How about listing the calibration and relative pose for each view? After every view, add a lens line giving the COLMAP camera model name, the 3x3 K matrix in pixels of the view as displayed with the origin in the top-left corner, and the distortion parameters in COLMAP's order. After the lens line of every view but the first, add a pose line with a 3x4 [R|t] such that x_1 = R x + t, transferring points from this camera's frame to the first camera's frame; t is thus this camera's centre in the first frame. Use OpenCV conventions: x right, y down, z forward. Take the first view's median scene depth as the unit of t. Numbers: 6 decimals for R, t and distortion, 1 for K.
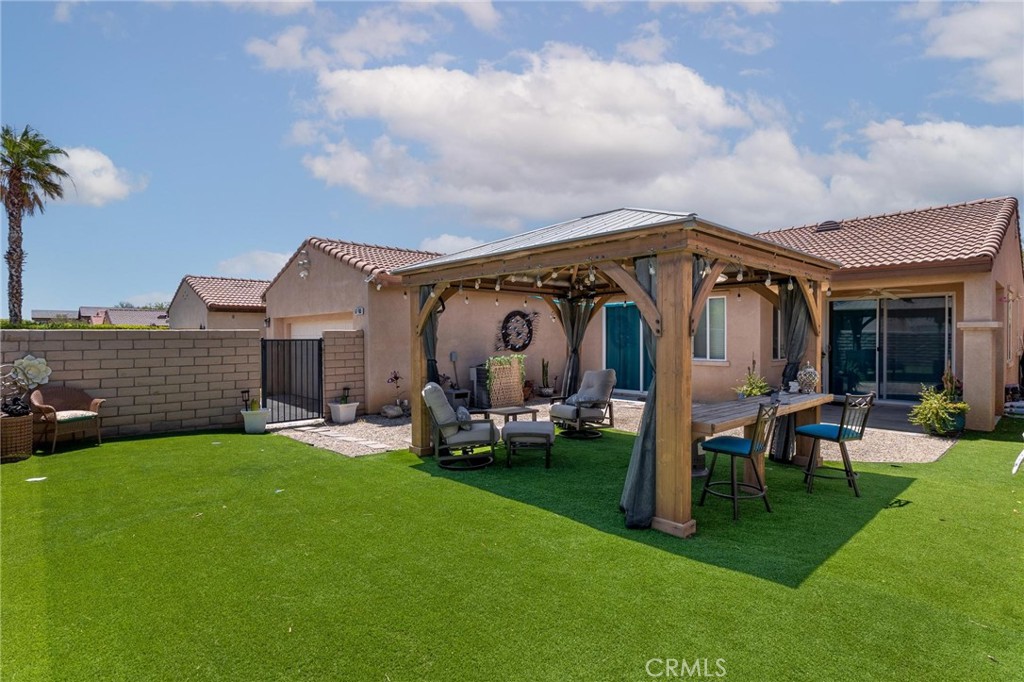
lens RADIAL K [[509.4, 0, 515.7], [0, 509.4, 342.9], [0, 0, 1]] dist [-0.000909, -0.000657]
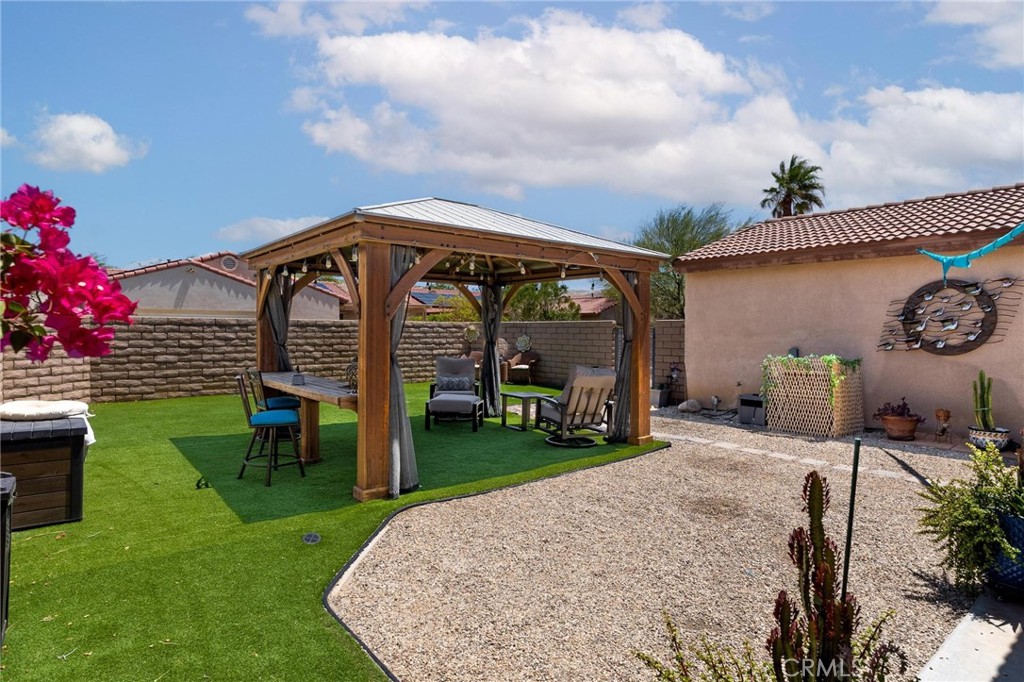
lens RADIAL K [[552.8, 0, 512.0], [0, 552.8, 341.0], [0, 0, 1]] dist [-0.002957, -0.000422]
pose [[-0.073211, 0.020193, -0.997112, 0.624071], [-0.019849, 0.999567, 0.021700, -0.000995], [0.997119, 0.021381, -0.072779, 0.581723]]
